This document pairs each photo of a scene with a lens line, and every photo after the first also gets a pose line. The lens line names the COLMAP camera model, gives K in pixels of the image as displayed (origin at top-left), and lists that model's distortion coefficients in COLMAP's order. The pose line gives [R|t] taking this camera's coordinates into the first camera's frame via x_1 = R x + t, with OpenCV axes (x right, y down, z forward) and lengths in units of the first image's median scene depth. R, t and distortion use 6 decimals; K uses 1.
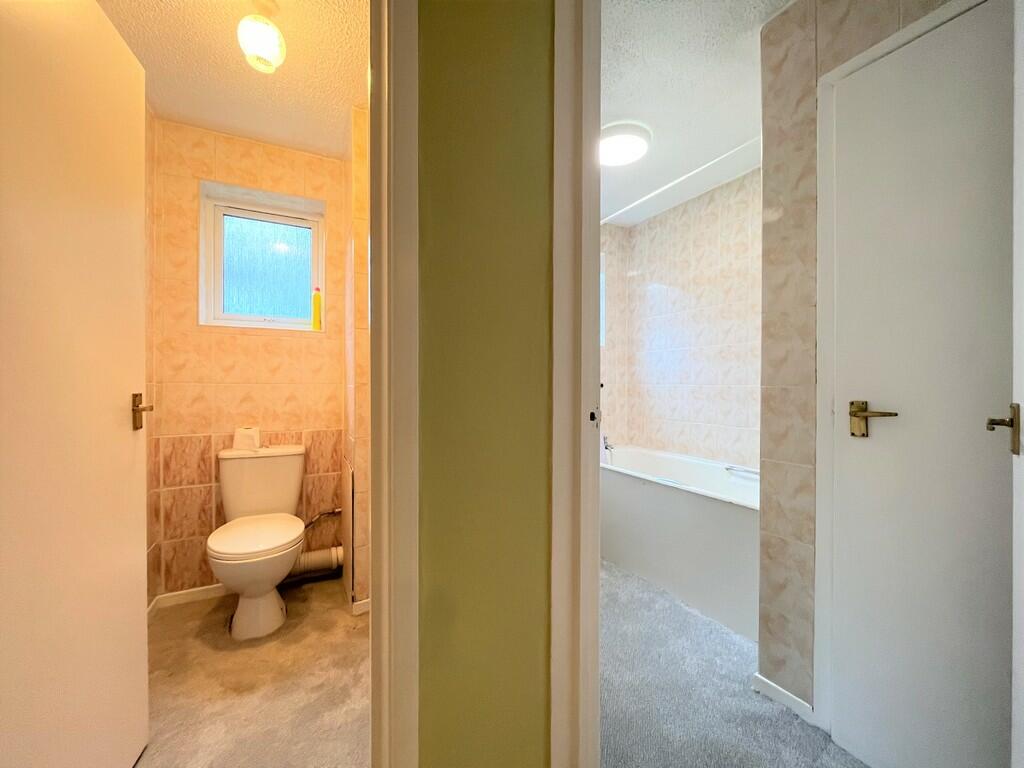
lens RADIAL K [[410.7, 0, 507.5], [0, 410.7, 384.2], [0, 0, 1]] dist [-0.013702, 0.000120]
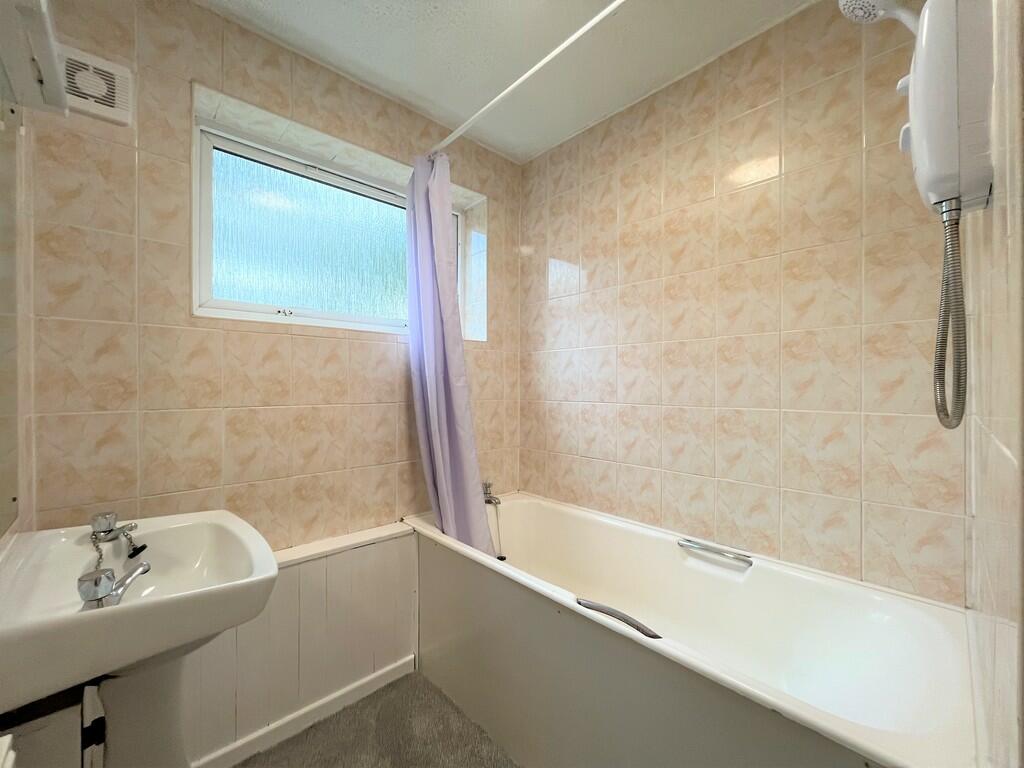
lens RADIAL K [[410.7, 0, 509.9], [0, 410.7, 386.4], [0, 0, 1]] dist [-0.013702, 0.000120]
pose [[0.962105, -0.004246, 0.272645, 0.115496], [0.003290, 0.999987, 0.003962, -0.029428], [-0.272658, -0.002915, 0.962107, 0.444074]]
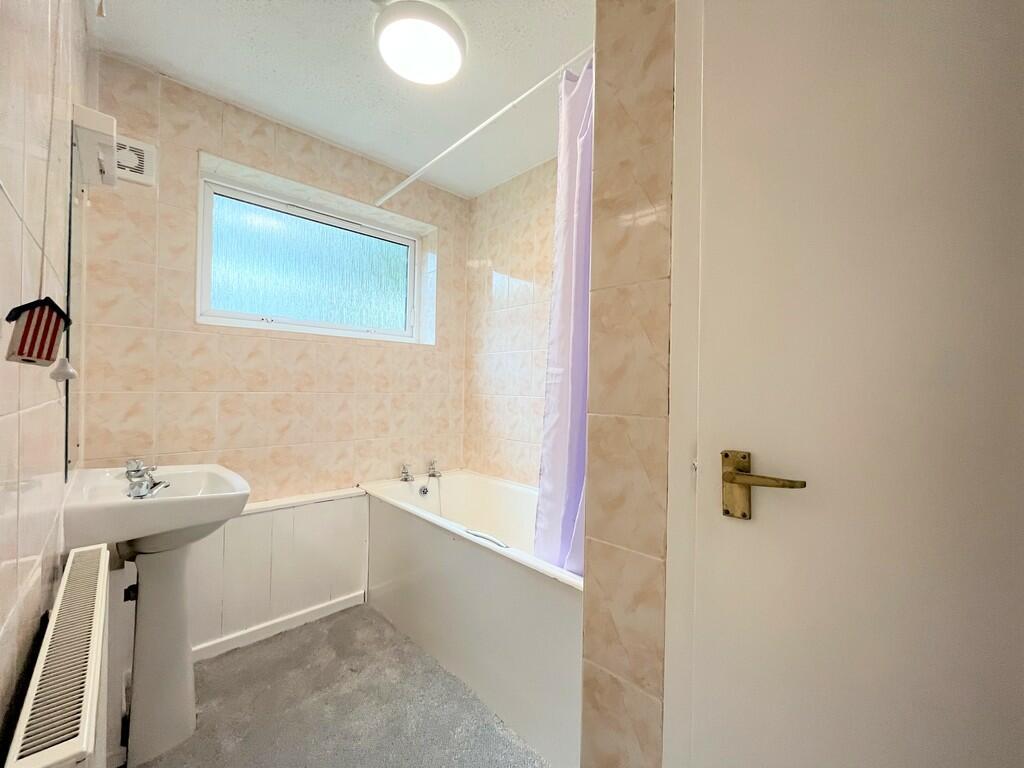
lens RADIAL K [[410.7, 0, 511.4], [0, 410.7, 386.0], [0, 0, 1]] dist [-0.013702, 0.000120]
pose [[0.957650, 0.013525, 0.287618, 0.181835], [-0.013542, 0.999906, -0.001929, -0.017504], [-0.287617, -0.002048, 0.957743, 0.244924]]
